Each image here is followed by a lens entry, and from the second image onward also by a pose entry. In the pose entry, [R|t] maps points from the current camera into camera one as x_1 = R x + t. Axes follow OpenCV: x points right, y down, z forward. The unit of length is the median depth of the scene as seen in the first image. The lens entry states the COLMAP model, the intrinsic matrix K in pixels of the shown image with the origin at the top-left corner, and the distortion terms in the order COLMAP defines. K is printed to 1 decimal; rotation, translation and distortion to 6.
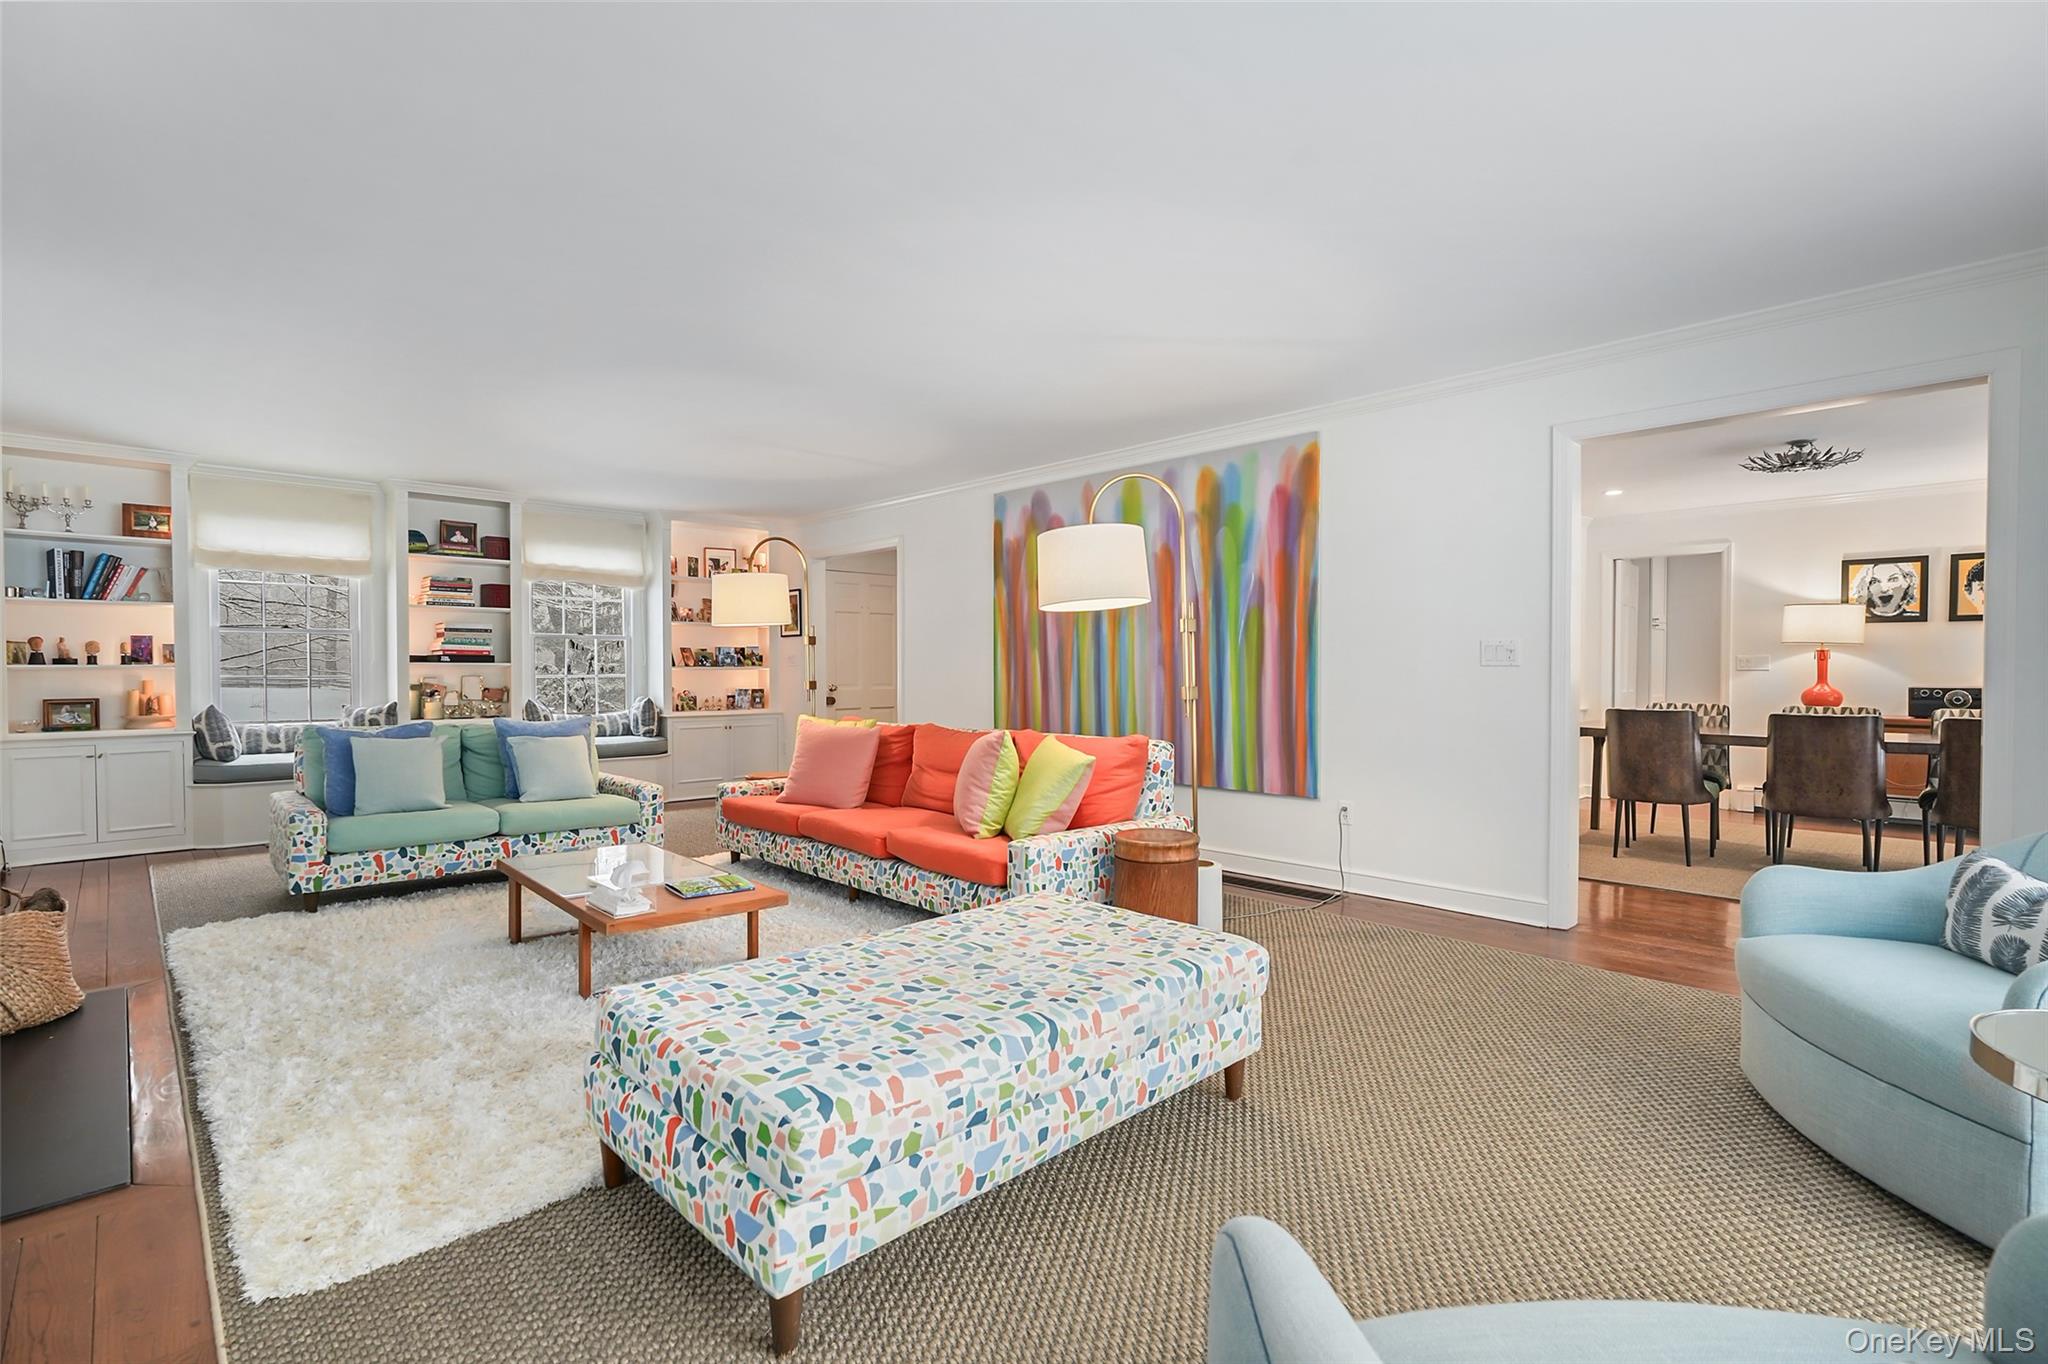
lens RADIAL K [[943.1, 0, 1024.0], [0, 943.1, 682.0], [0, 0, 1]] dist [-0.000447, 0.000052]
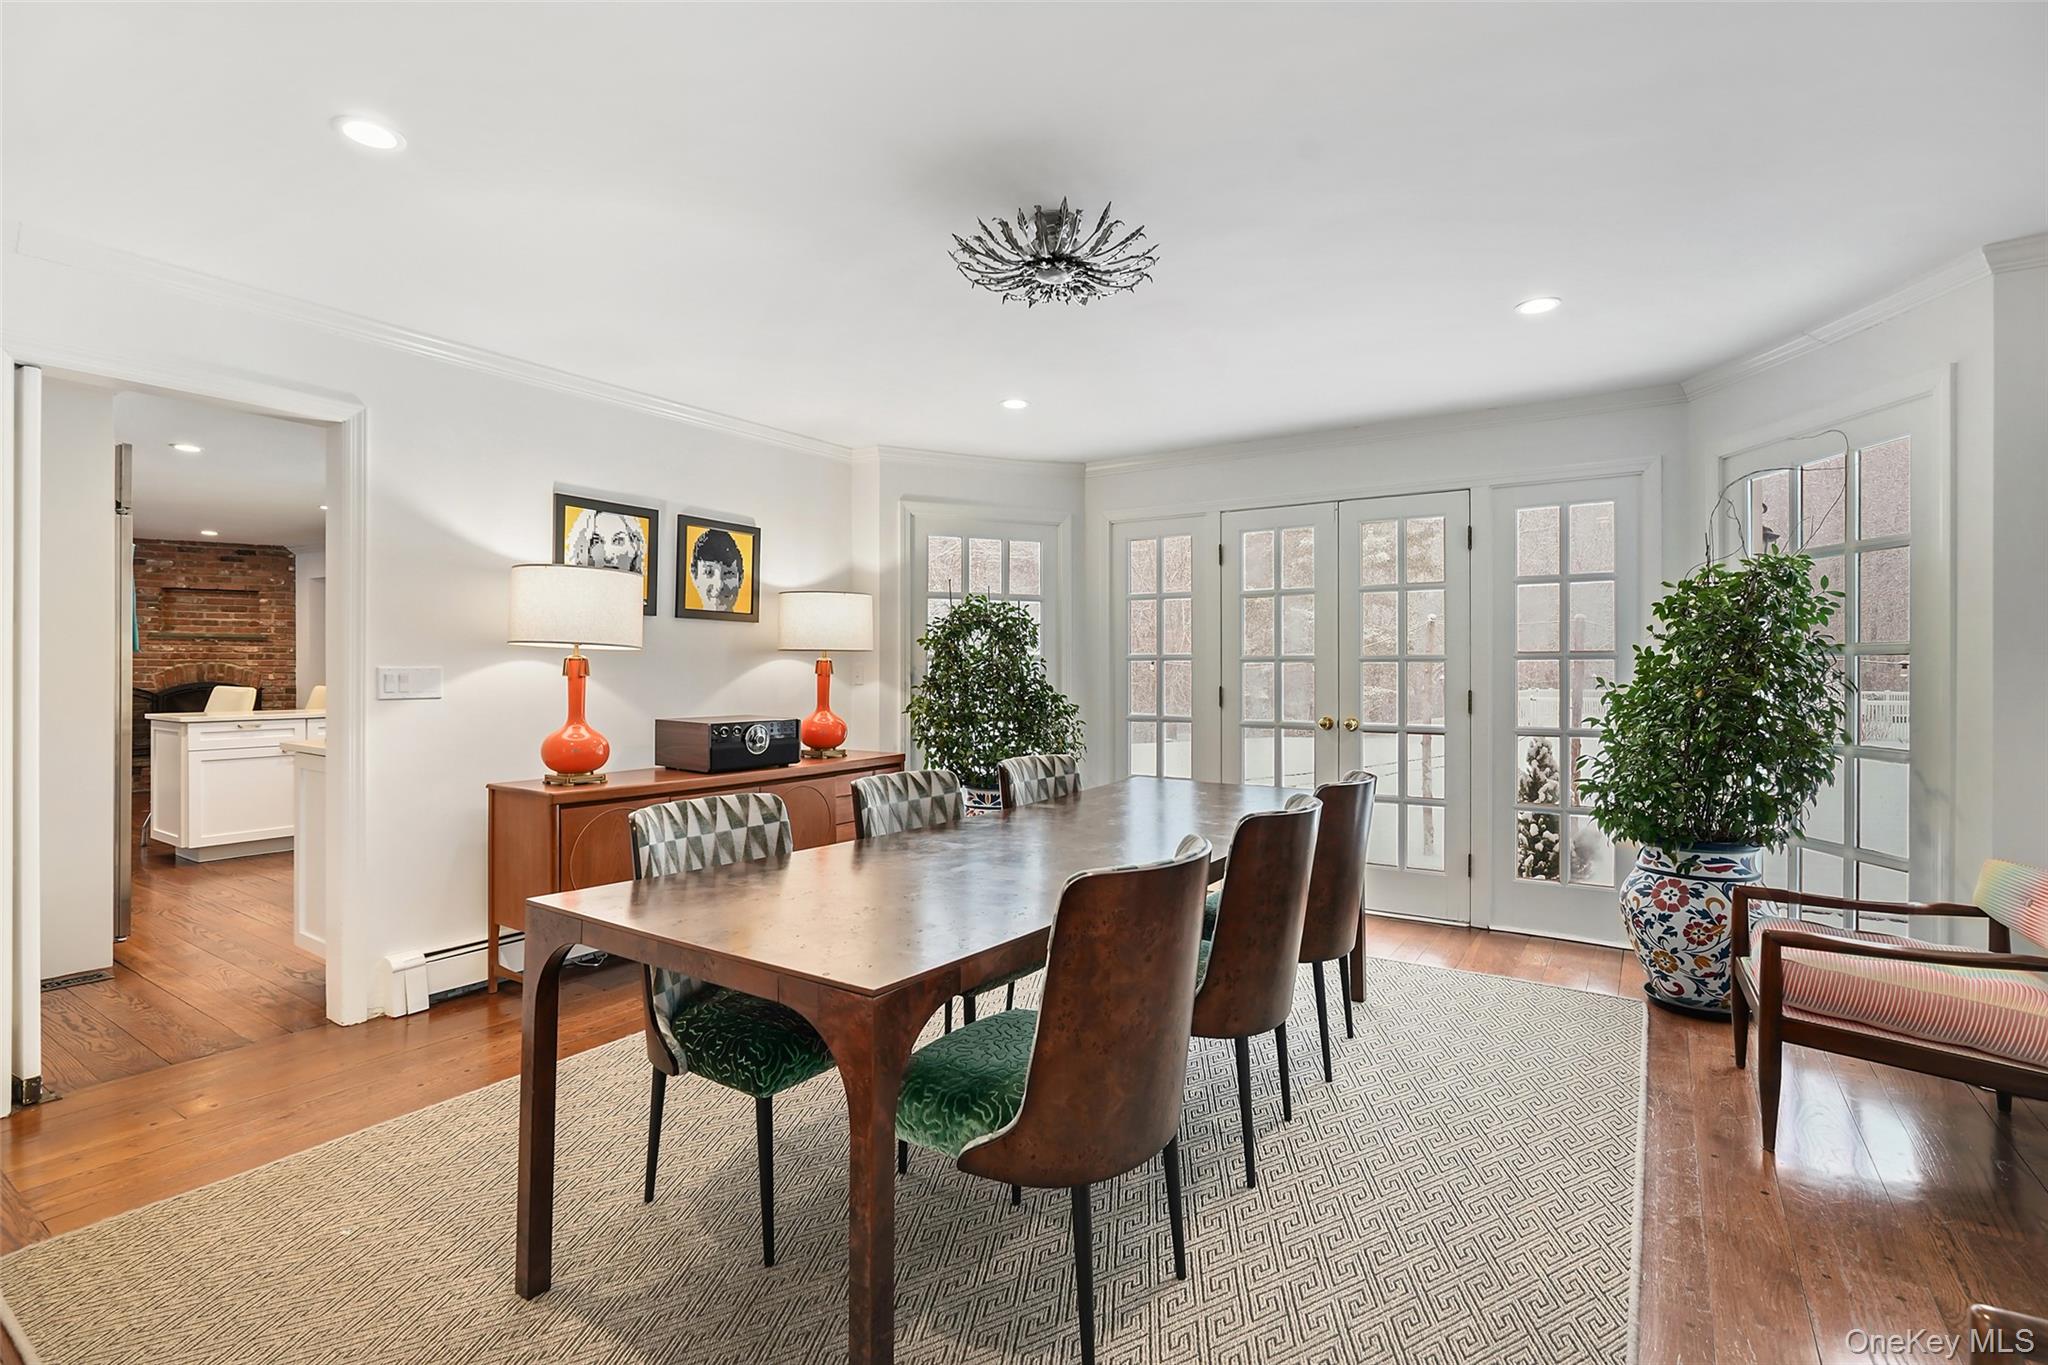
lens RADIAL K [[943.1, 0, 1024.0], [0, 943.1, 682.5], [0, 0, 1]] dist [-0.000447, 0.000052]
pose [[-0.204679, -0.008824, 0.978789, 0.288142], [0.018801, 0.999739, 0.012944, -0.022725], [-0.978649, 0.021051, -0.204459, 0.869485]]
